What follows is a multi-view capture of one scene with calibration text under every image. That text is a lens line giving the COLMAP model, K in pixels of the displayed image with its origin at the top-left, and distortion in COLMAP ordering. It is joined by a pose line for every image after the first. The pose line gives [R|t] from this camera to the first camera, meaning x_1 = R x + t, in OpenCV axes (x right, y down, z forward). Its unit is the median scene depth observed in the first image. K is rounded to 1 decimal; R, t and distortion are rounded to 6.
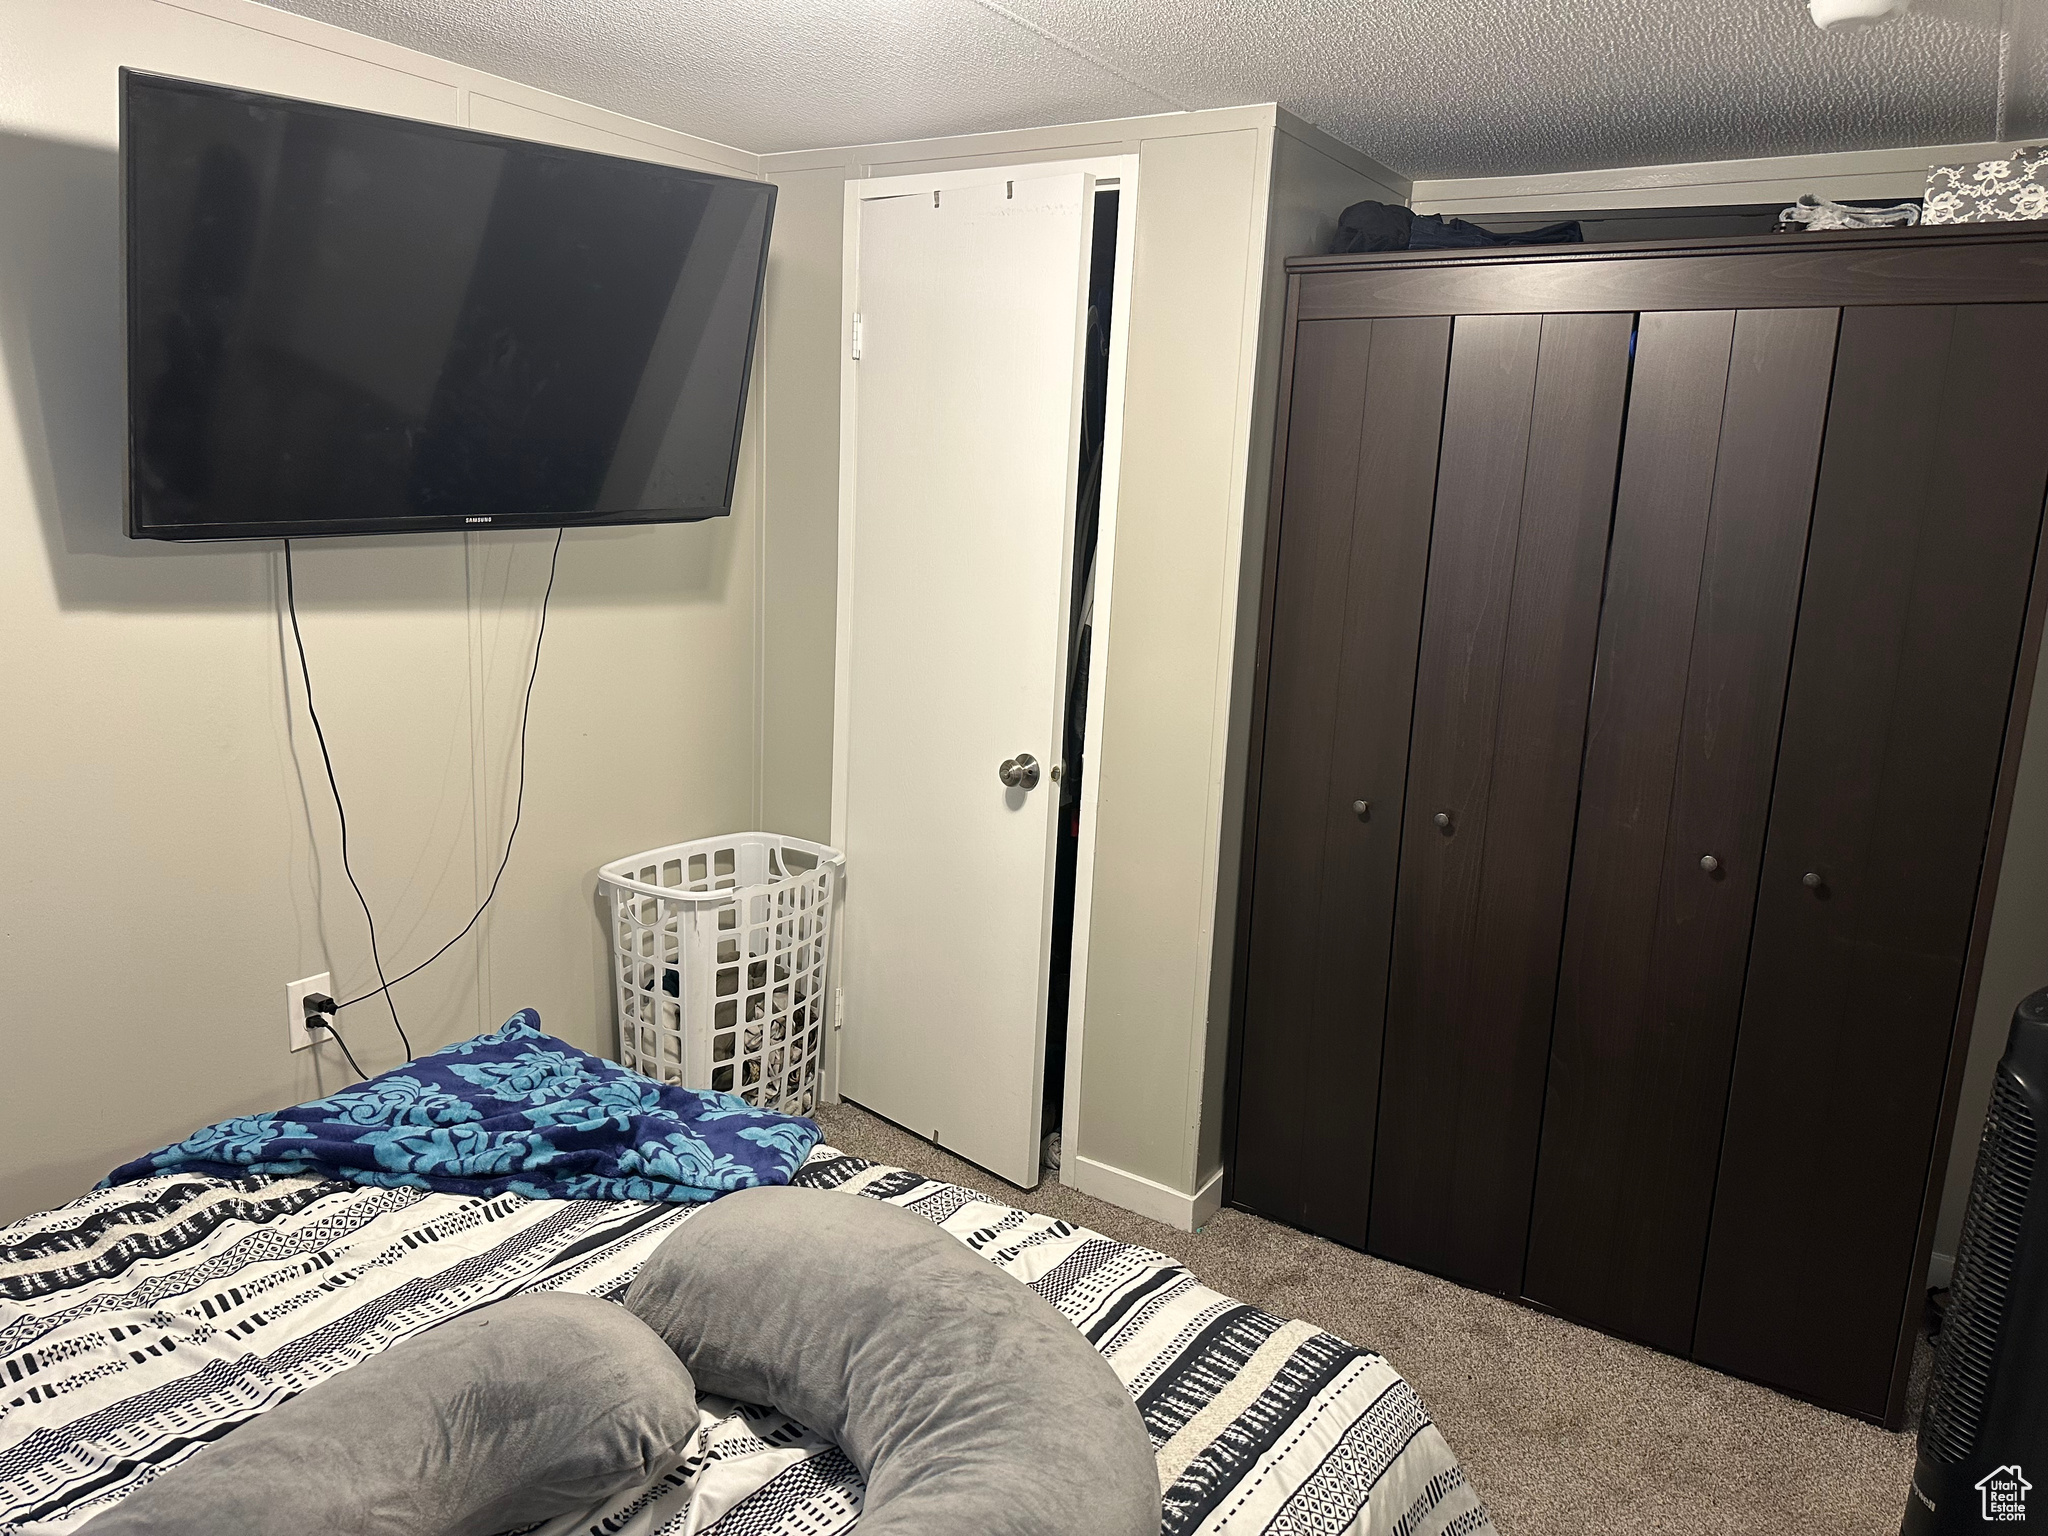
lens RADIAL K [[1431.5, 0, 1028.2], [0, 1431.5, 765.7], [0, 0, 1]] dist [0.020337, -0.009611]
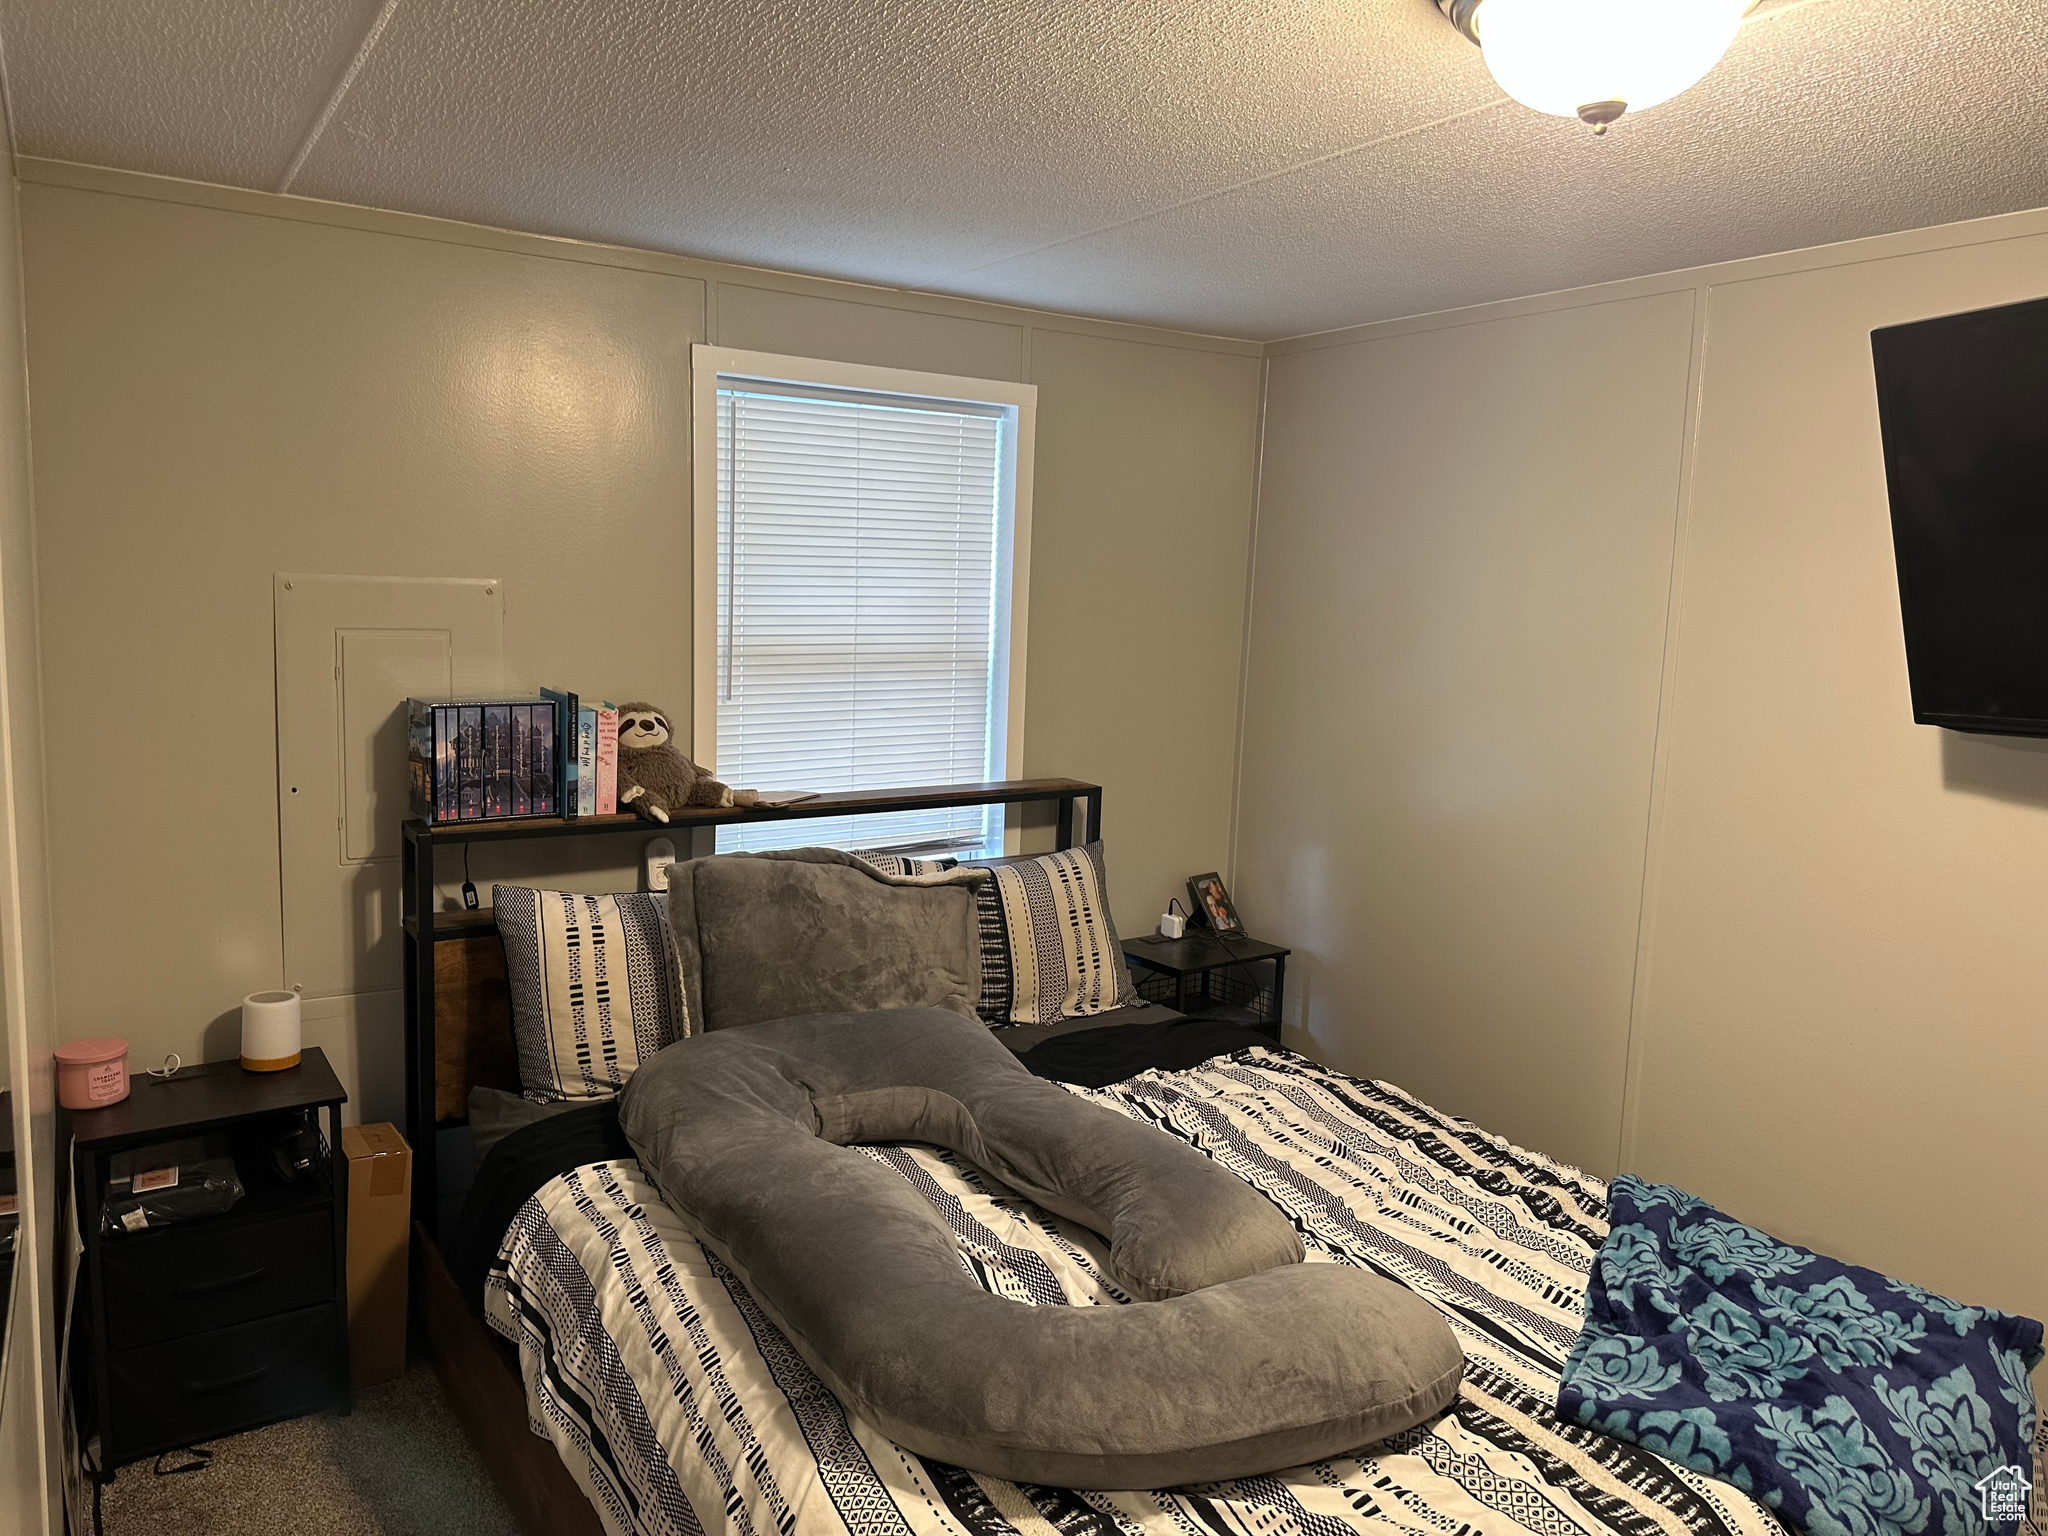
lens RADIAL K [[1431.5, 0, 1027.6], [0, 1431.5, 767.1], [0, 0, 1]] dist [0.020337, -0.009611]
pose [[-0.402005, 0.055531, -0.913952, 0.810359], [-0.232029, 0.959401, 0.160351, -0.170780], [0.885751, 0.276525, -0.372799, 0.969674]]
